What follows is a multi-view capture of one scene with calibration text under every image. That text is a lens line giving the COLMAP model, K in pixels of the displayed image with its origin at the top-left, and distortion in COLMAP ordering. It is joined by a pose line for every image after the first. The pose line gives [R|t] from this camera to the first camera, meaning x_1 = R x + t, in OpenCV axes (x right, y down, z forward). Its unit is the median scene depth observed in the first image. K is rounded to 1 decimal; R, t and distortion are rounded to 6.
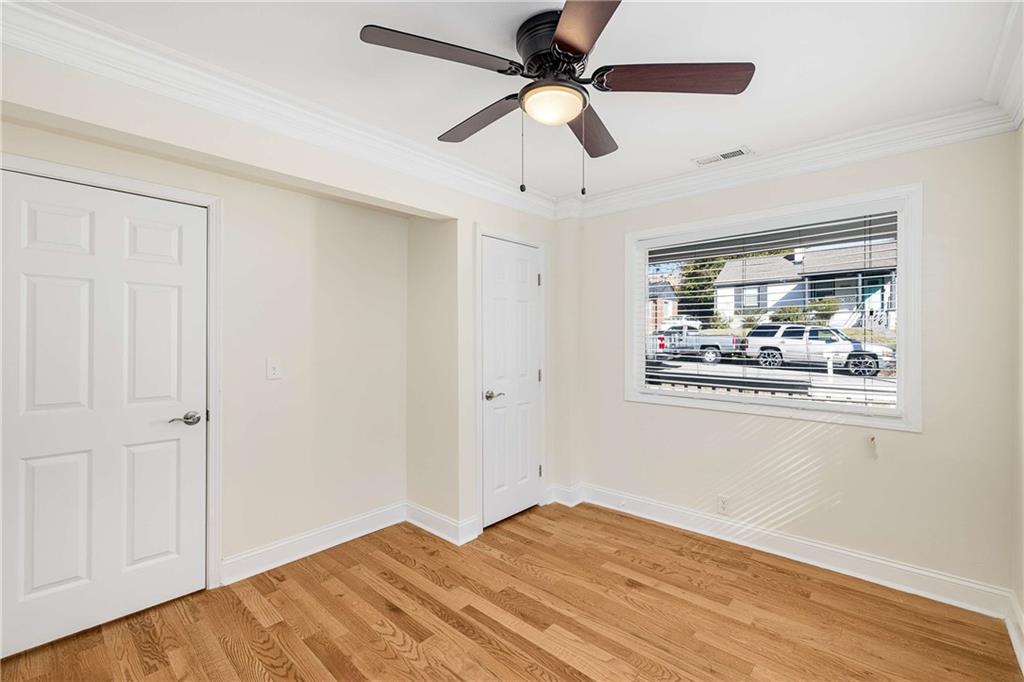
lens RADIAL K [[435.2, 0, 512.0], [0, 435.2, 341.0], [0, 0, 1]] dist [-0.000505, 0.000363]
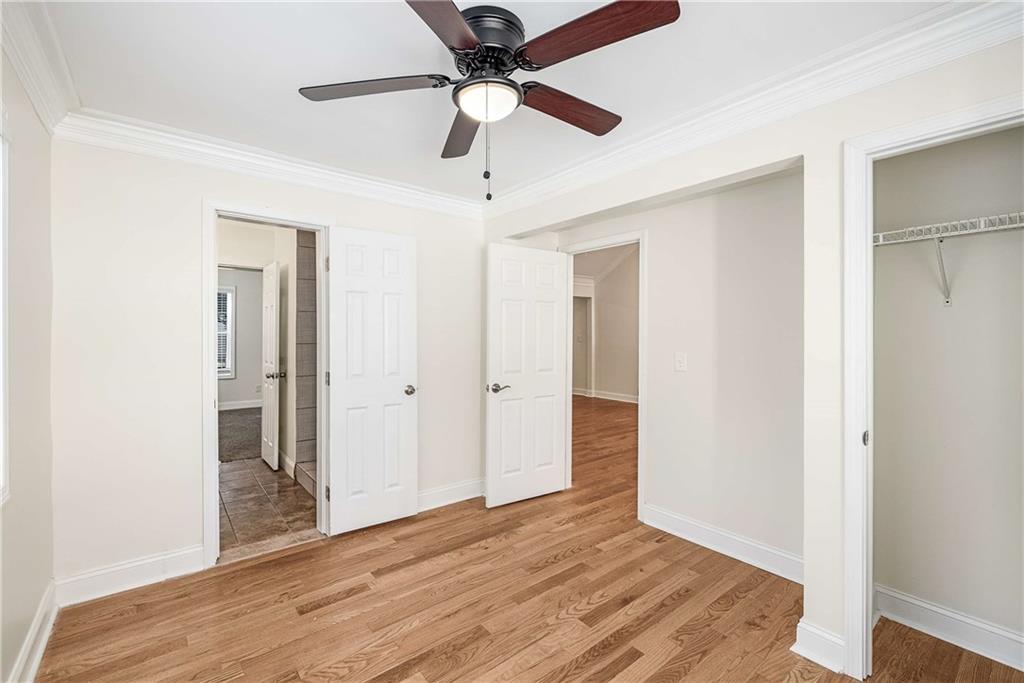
lens RADIAL K [[435.2, 0, 512.0], [0, 435.2, 341.5], [0, 0, 1]] dist [-0.000505, 0.000363]
pose [[-0.145648, 0.020739, -0.989119, 0.746695], [-0.005125, 0.999751, 0.021717, -0.016945], [0.989323, 0.008232, -0.145505, 0.848786]]
